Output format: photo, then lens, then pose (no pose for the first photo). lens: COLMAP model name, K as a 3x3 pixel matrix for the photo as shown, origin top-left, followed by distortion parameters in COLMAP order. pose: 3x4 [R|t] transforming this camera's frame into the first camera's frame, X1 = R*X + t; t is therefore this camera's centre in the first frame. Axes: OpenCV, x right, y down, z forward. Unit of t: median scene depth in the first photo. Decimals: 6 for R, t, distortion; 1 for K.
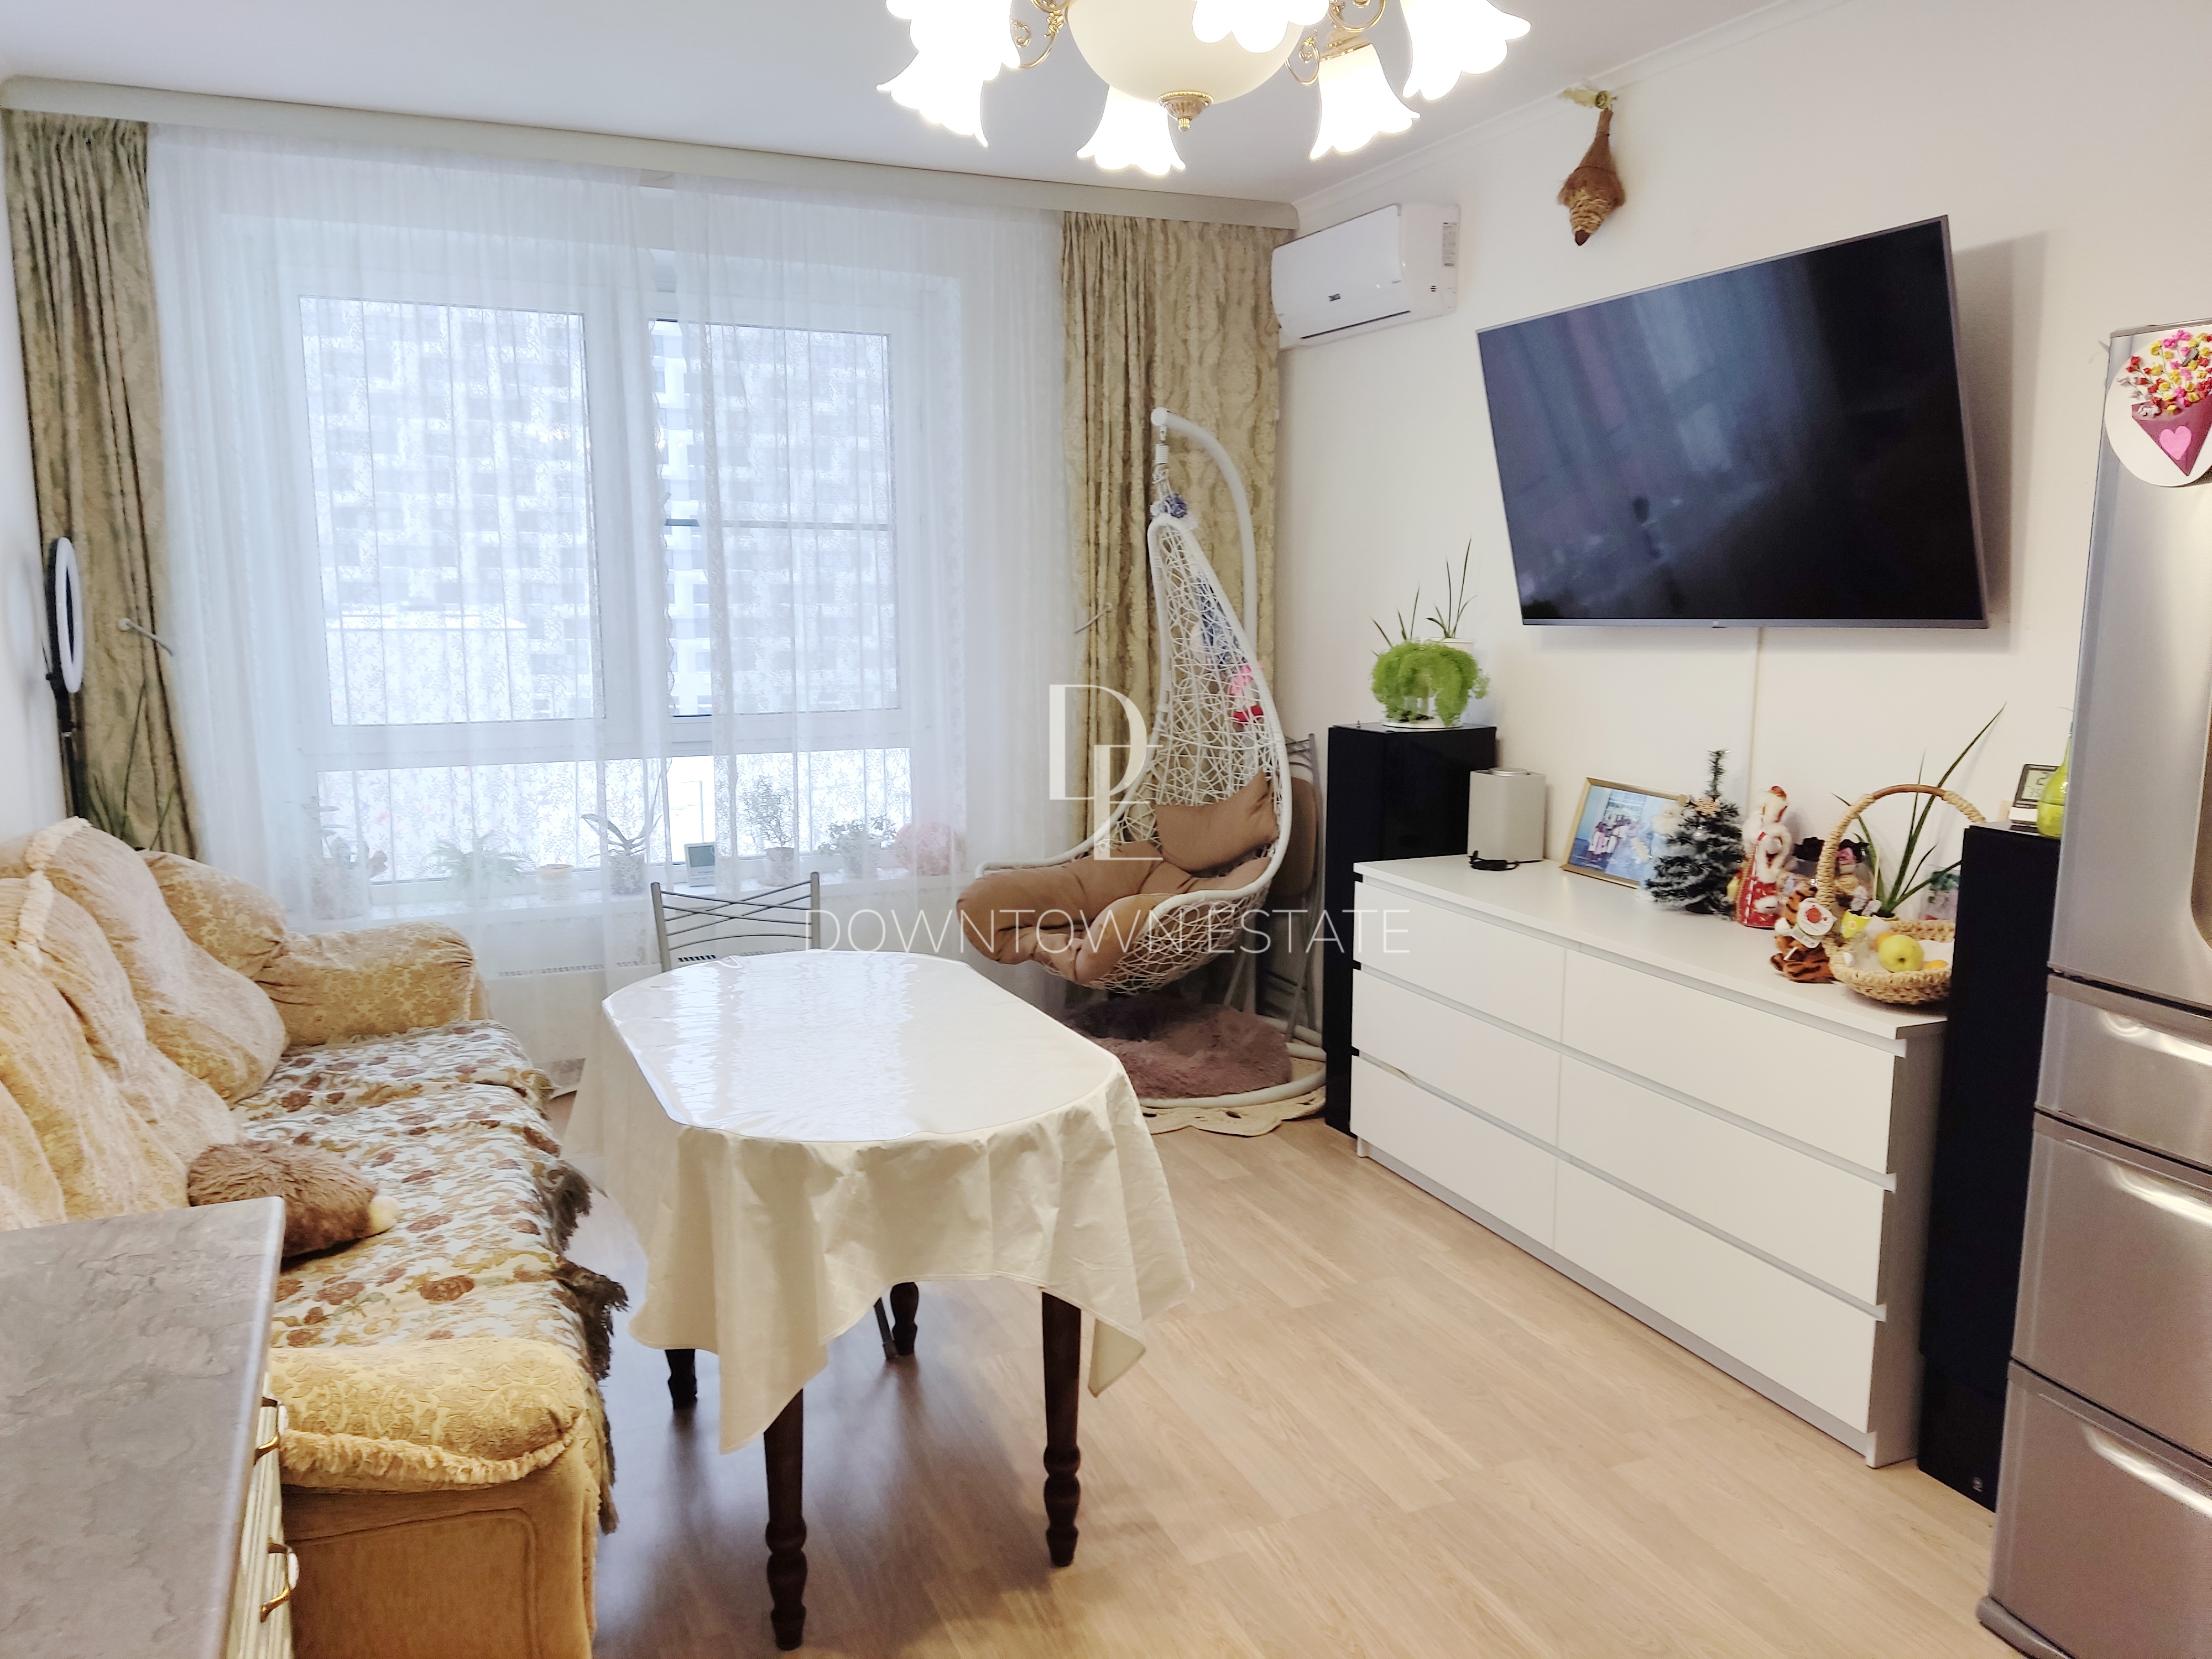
lens RADIAL K [[1626.2, 0, 1094.8], [0, 1626.2, 820.4], [0, 0, 1]] dist [0.113335, -0.119555]
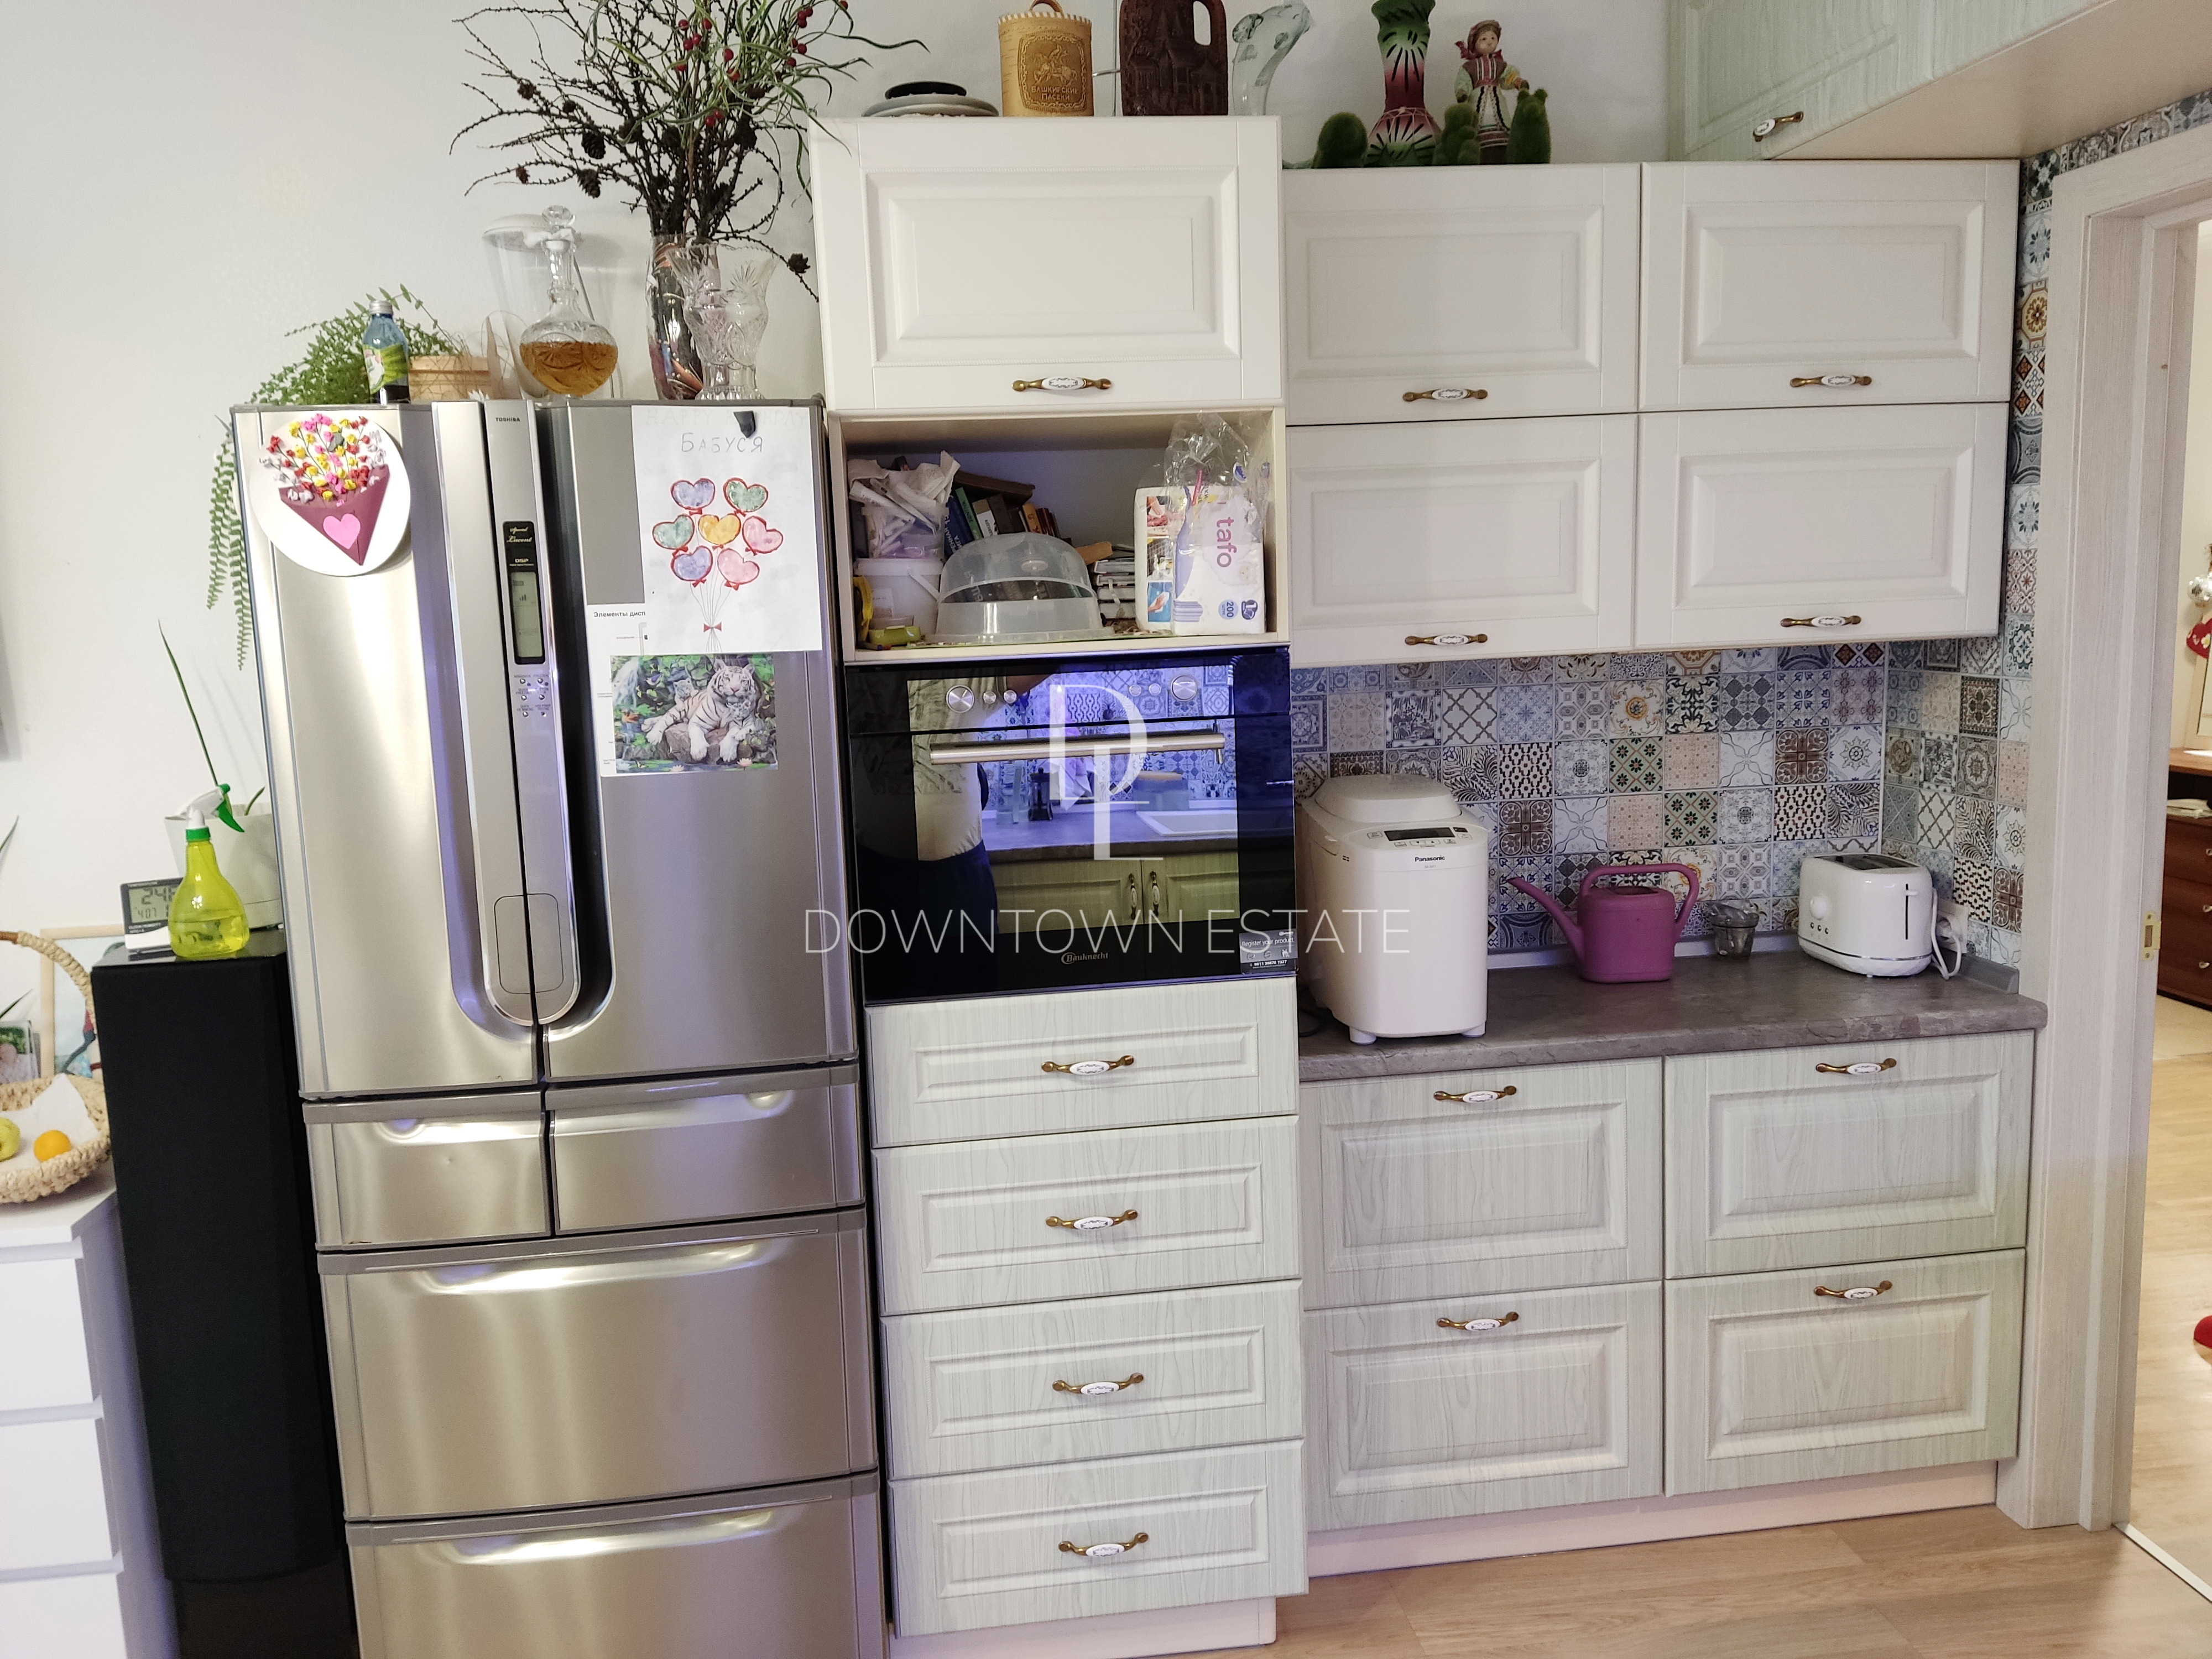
lens RADIAL K [[1640.7, 0, 1090.0], [0, 1640.7, 819.1], [0, 0, 1]] dist [0.100038, -0.133103]
pose [[0.278394, -0.146512, 0.949226, -0.108599], [0.180760, 0.978629, 0.098036, -0.051774], [-0.943304, 0.144290, 0.298928, 0.213920]]
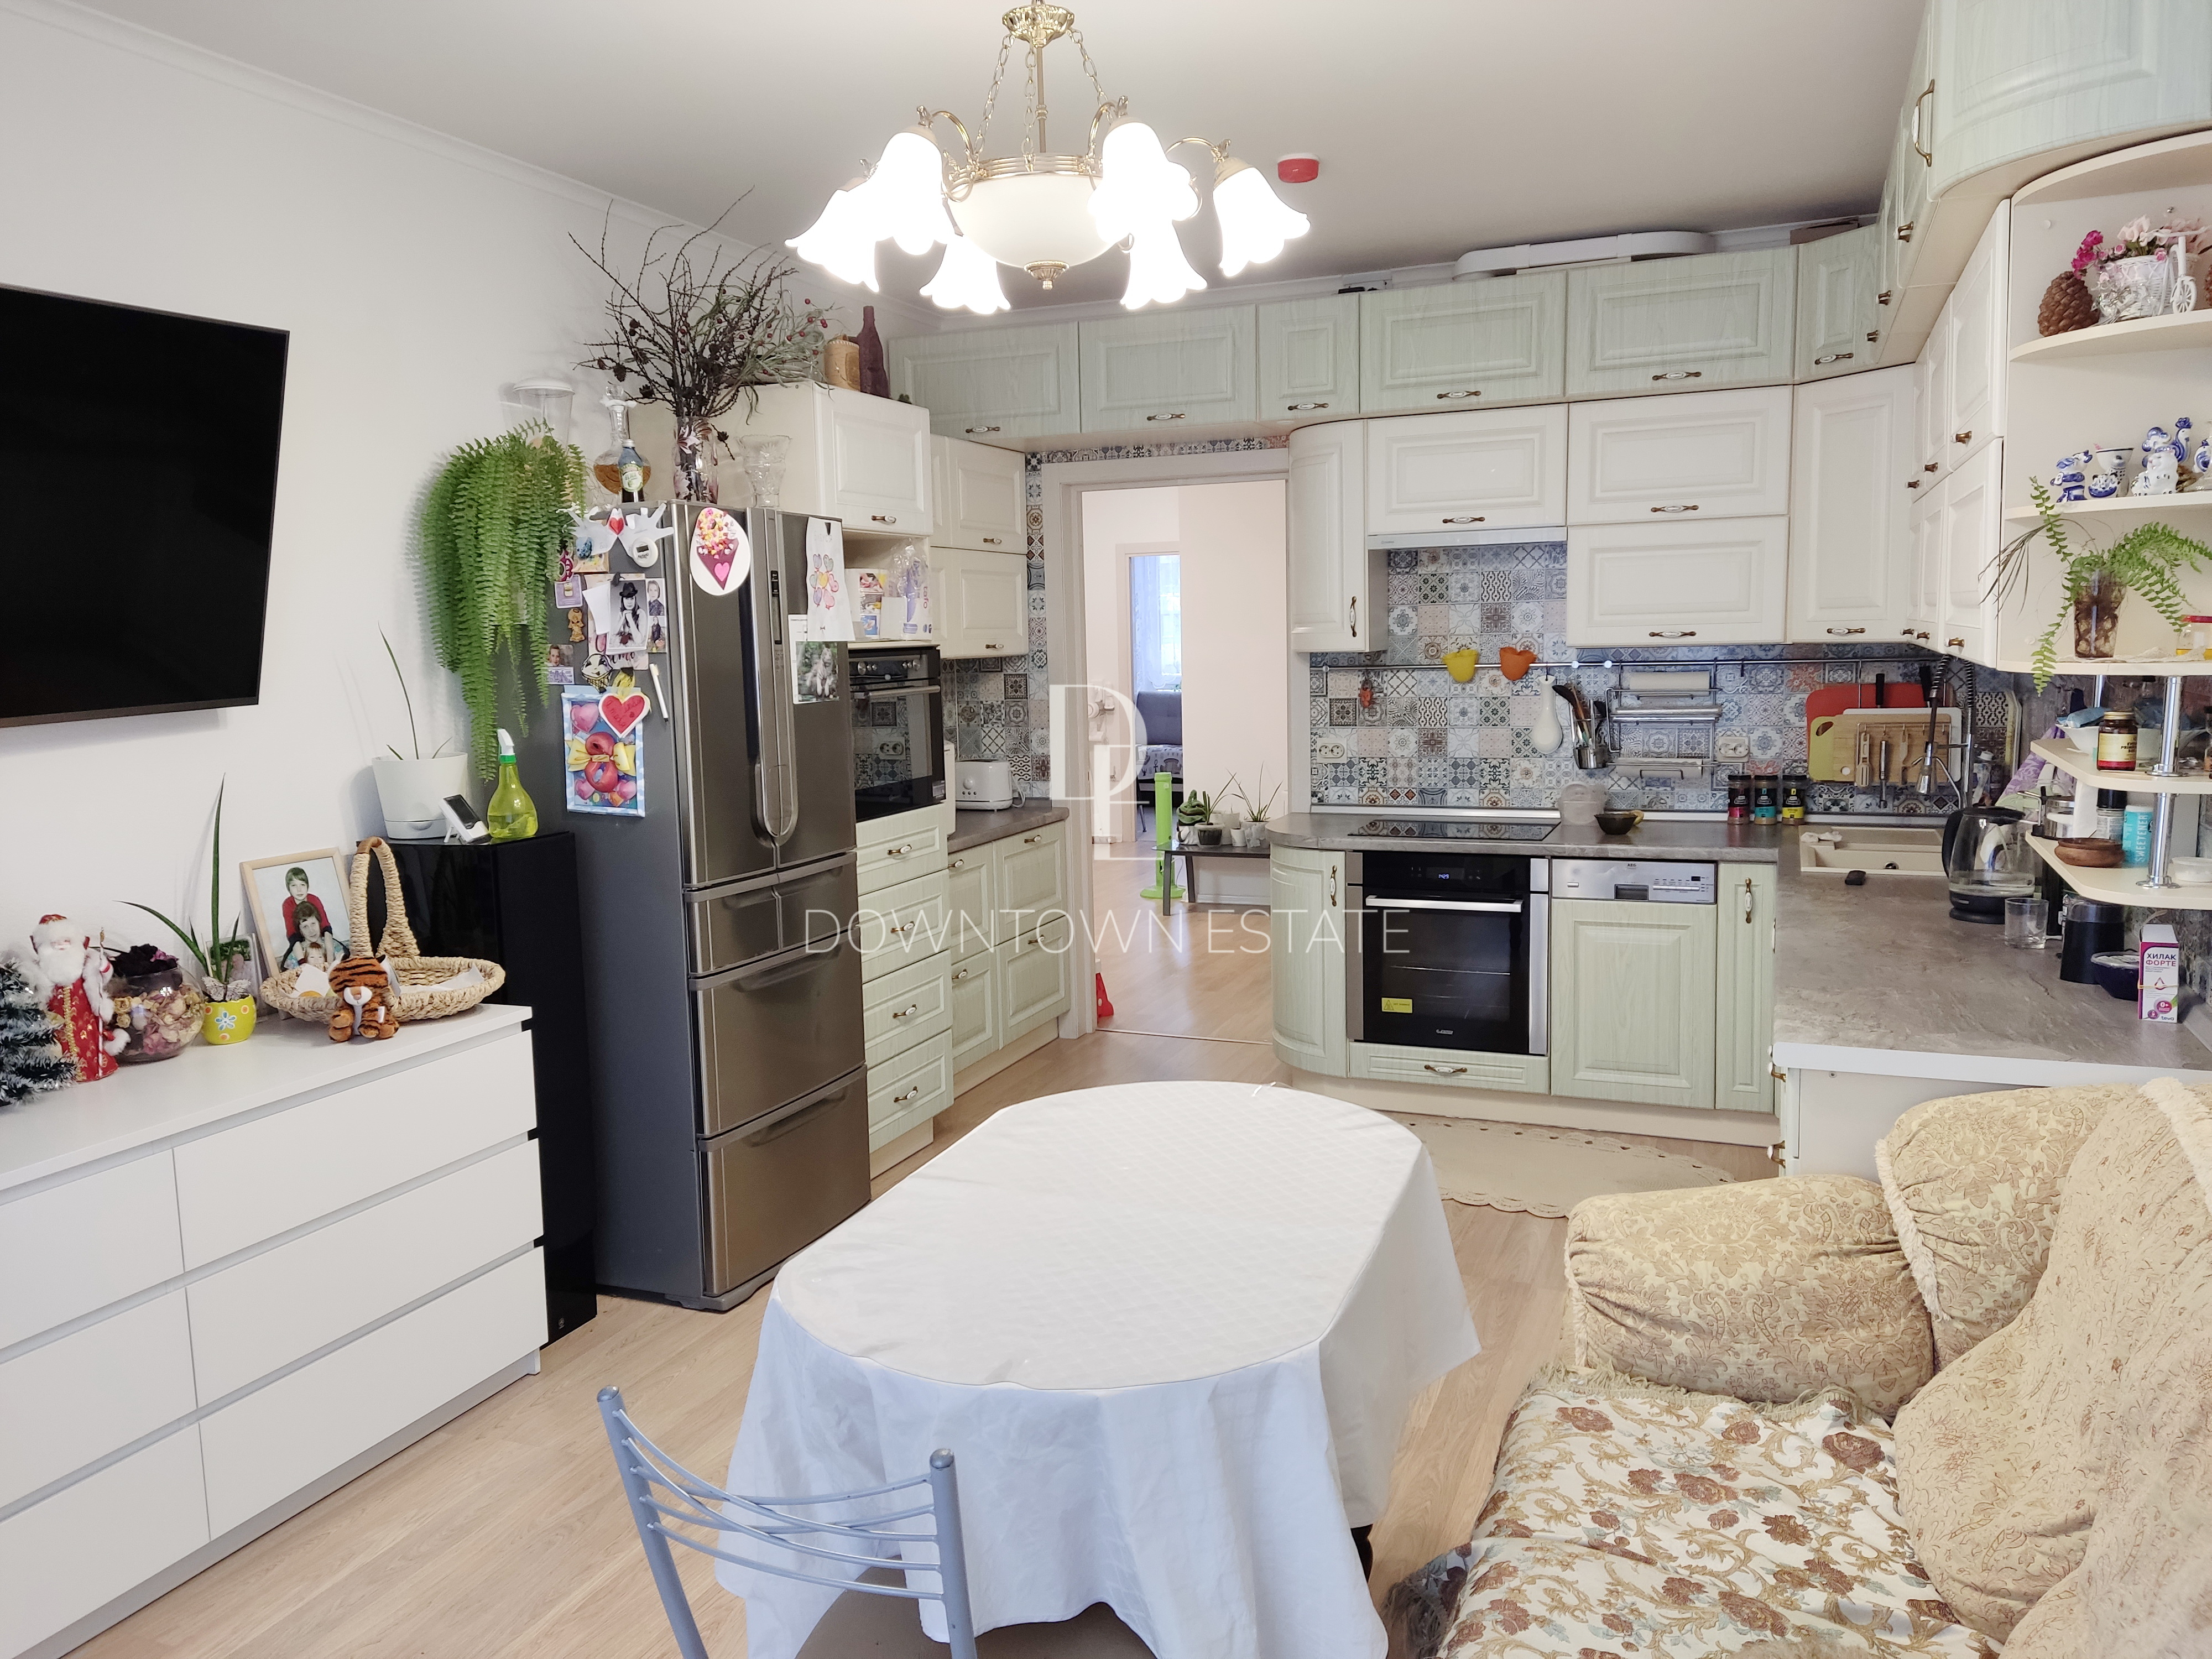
lens RADIAL K [[1621.8, 0, 1099.8], [0, 1621.8, 824.7], [0, 0, 1]] dist [0.120593, -0.167353]
pose [[-0.697354, -0.067816, 0.713512, -0.541819], [0.132518, 0.966150, 0.221345, -0.178123], [-0.704370, 0.248909, -0.664761, 1.153828]]
